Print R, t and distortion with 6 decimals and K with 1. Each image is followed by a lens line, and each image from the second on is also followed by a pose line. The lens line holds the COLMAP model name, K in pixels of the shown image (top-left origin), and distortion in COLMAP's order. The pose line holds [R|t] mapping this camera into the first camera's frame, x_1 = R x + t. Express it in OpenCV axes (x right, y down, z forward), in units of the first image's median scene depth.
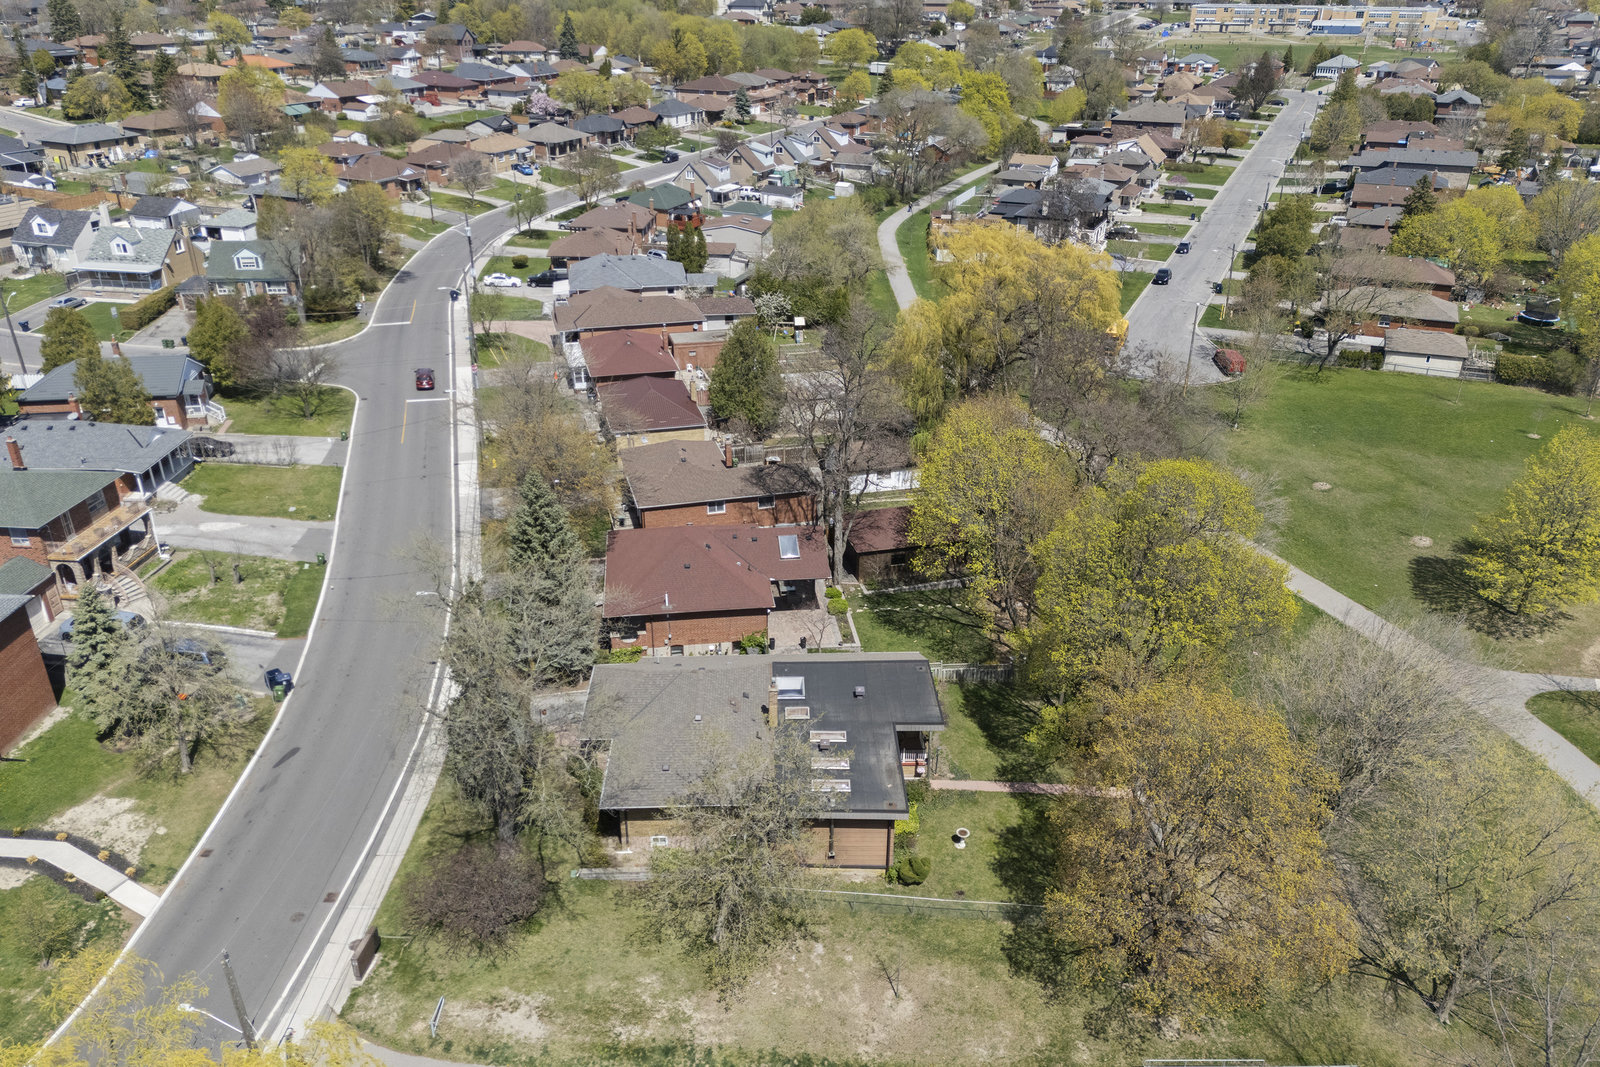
lens RADIAL K [[1182.8, 0, 795.3], [0, 1182.8, 536.9], [0, 0, 1]] dist [0.078064, -0.065723]
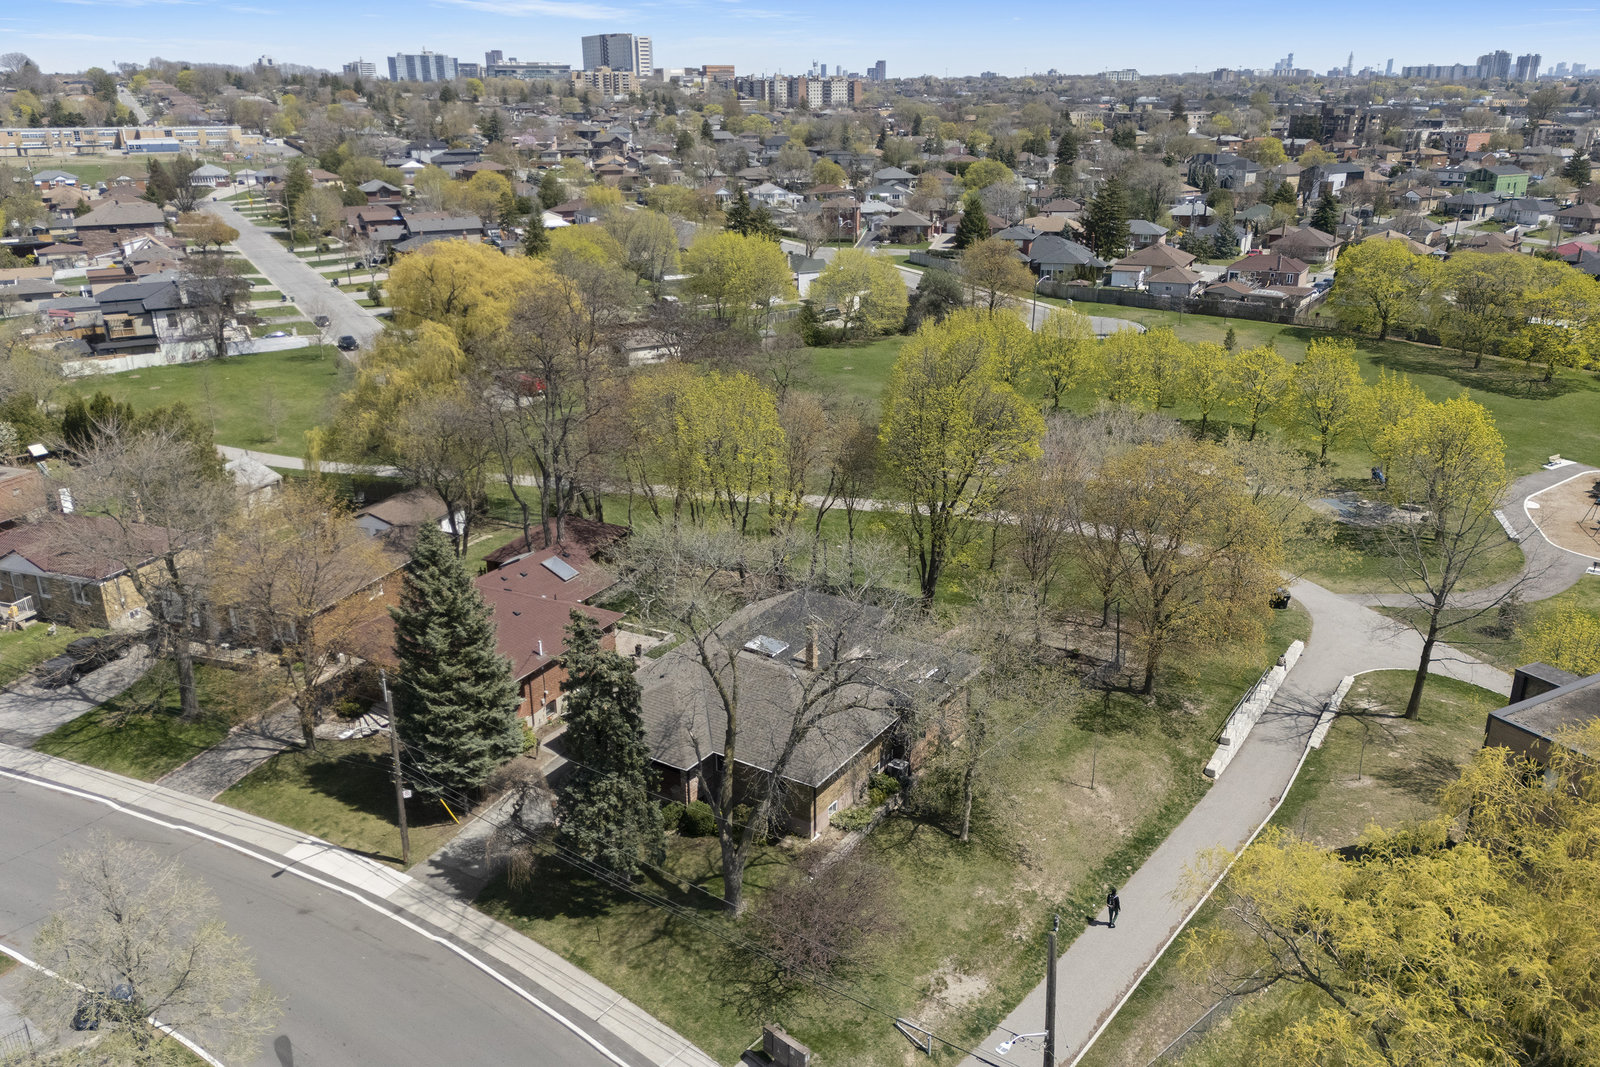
lens RADIAL K [[1219.0, 0, 800.0], [0, 1219.0, 533.5], [0, 0, 1]] dist [0.073710, -0.057510]
pose [[0.572756, -0.285840, 0.768275, -0.778238], [0.373401, 0.925327, 0.065898, -0.012029], [-0.729741, 0.249131, 0.636719, 0.360520]]
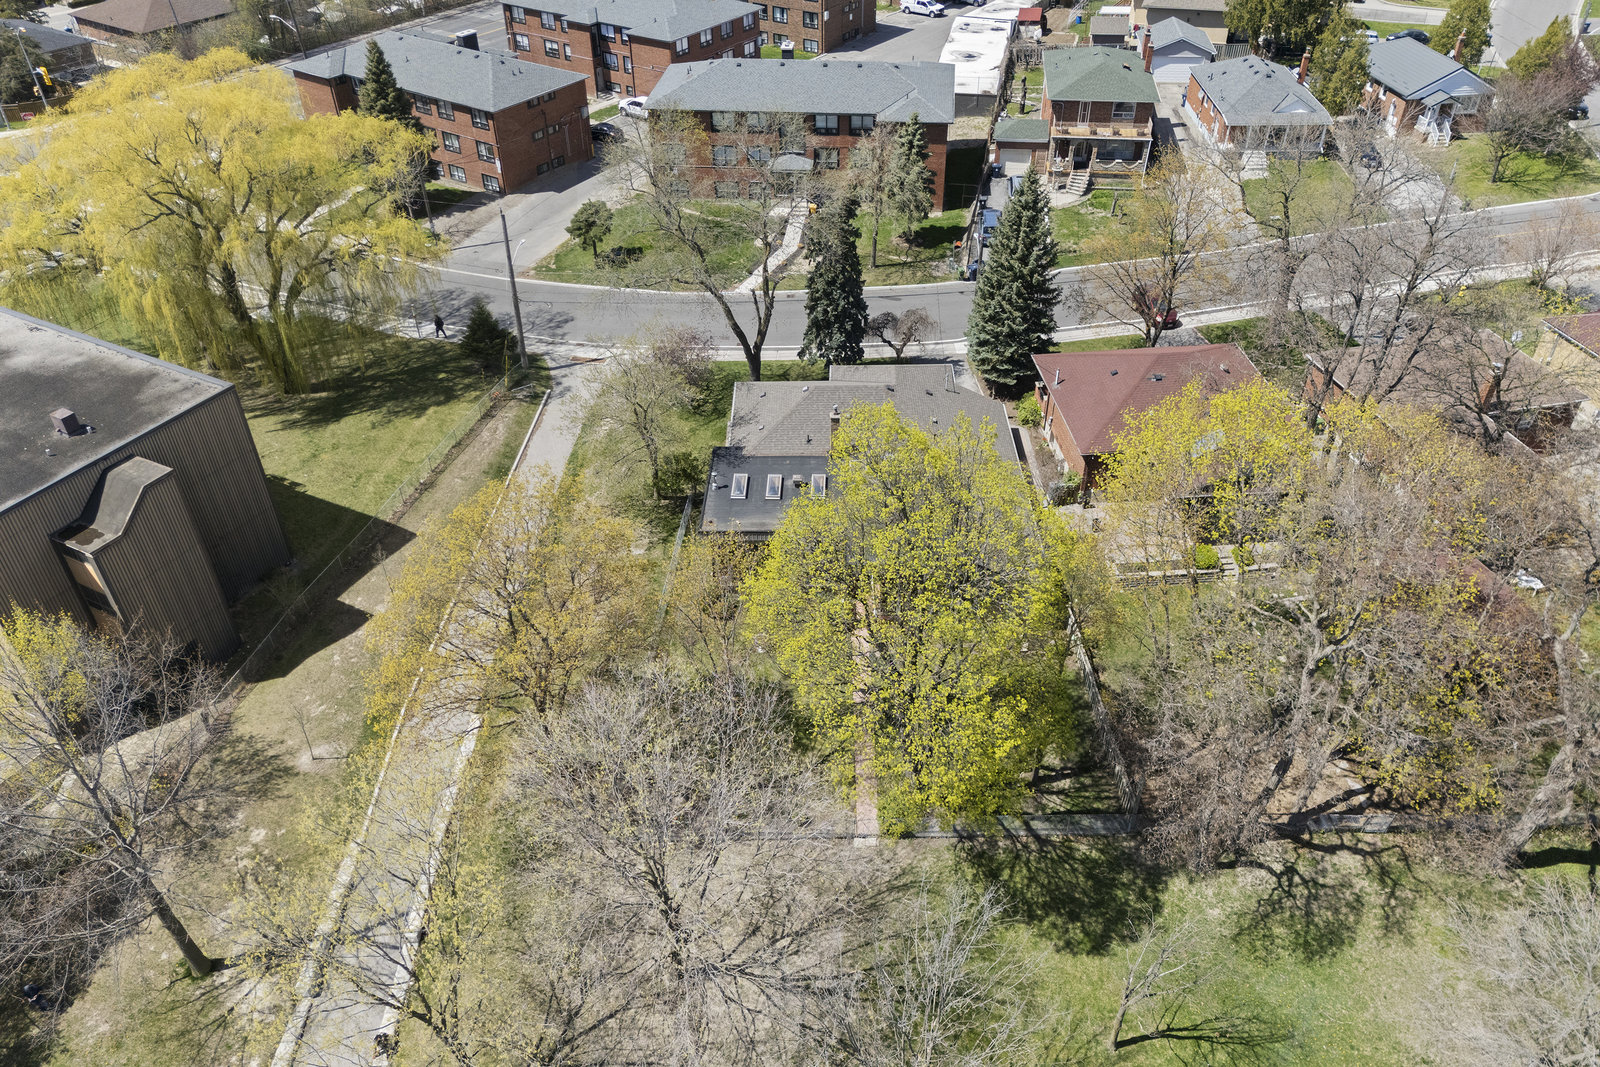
lens RADIAL K [[1182.8, 0, 795.3], [0, 1182.8, 536.9], [0, 0, 1]] dist [0.078064, -0.065723]
pose [[-0.040659, 0.606291, -0.794203, 0.840179], [-0.430254, 0.706768, 0.561570, -0.344903], [0.901792, 0.364542, 0.232122, 0.792294]]
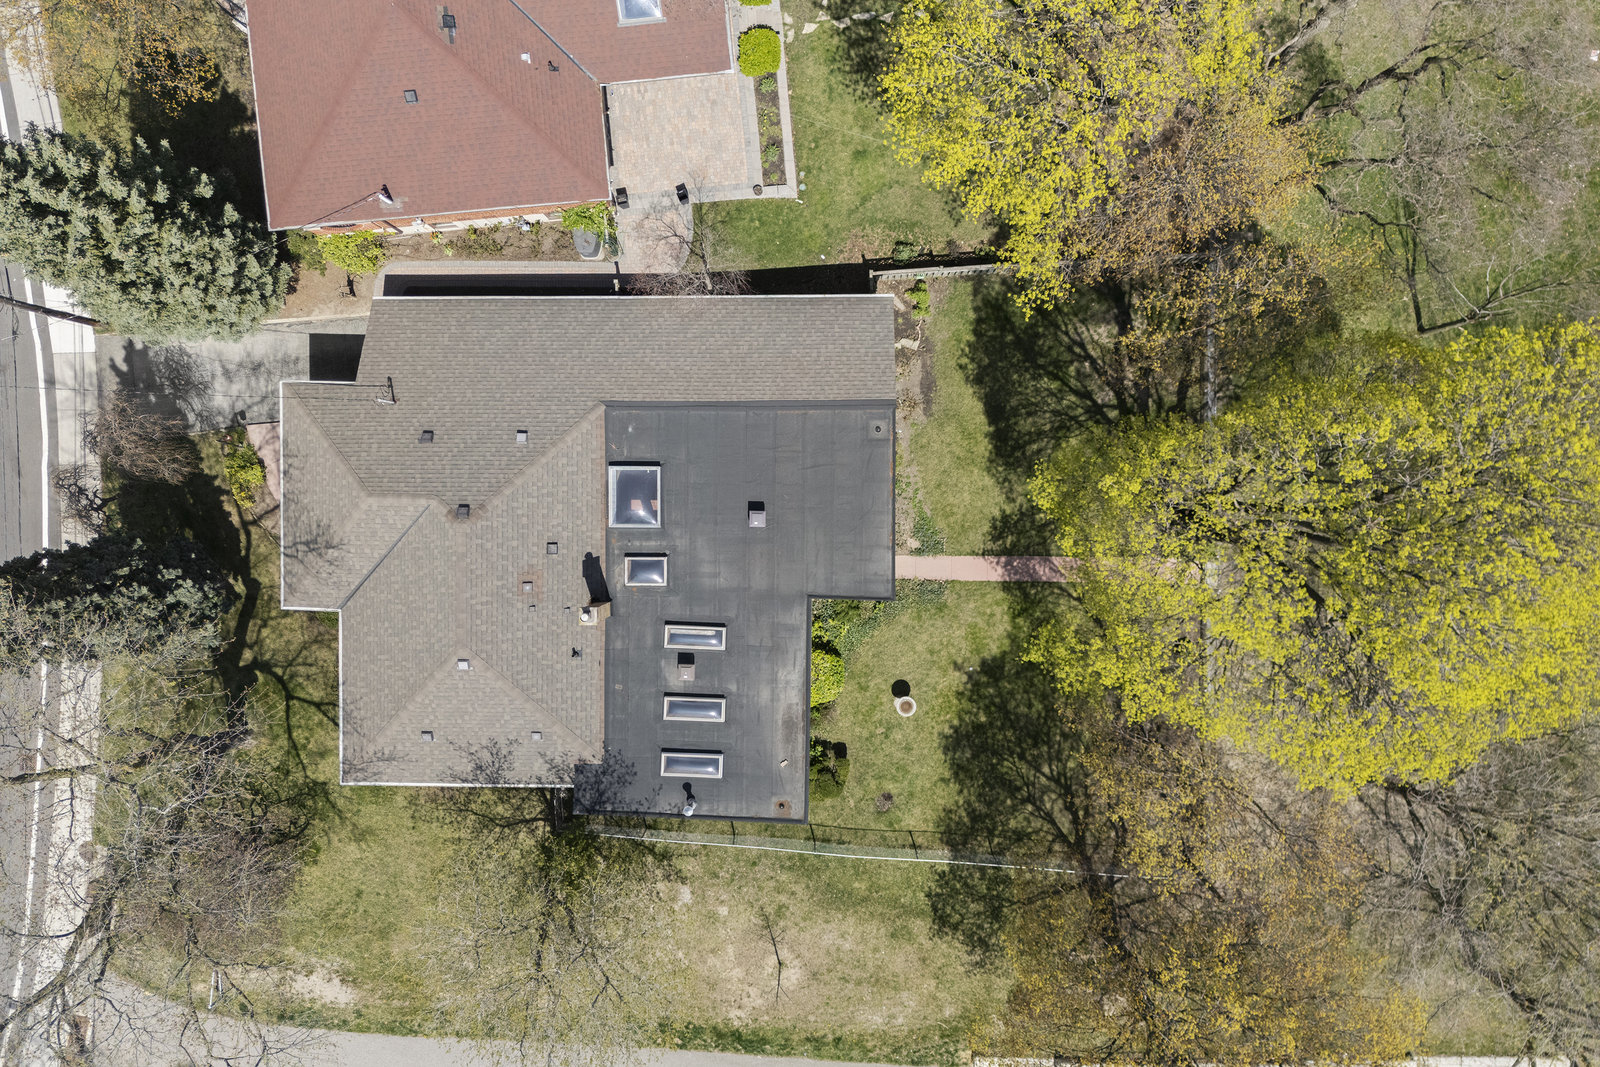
lens RADIAL K [[1159.9, 0, 782.4], [0, 1159.9, 527.6], [0, 0, 1]] dist [0.063314, -0.002060]
pose [[0.998201, 0.035939, -0.047997, 0.100080], [0.028569, 0.418709, 0.907671, -0.394491], [0.052717, -0.907409, 0.416929, 0.827808]]
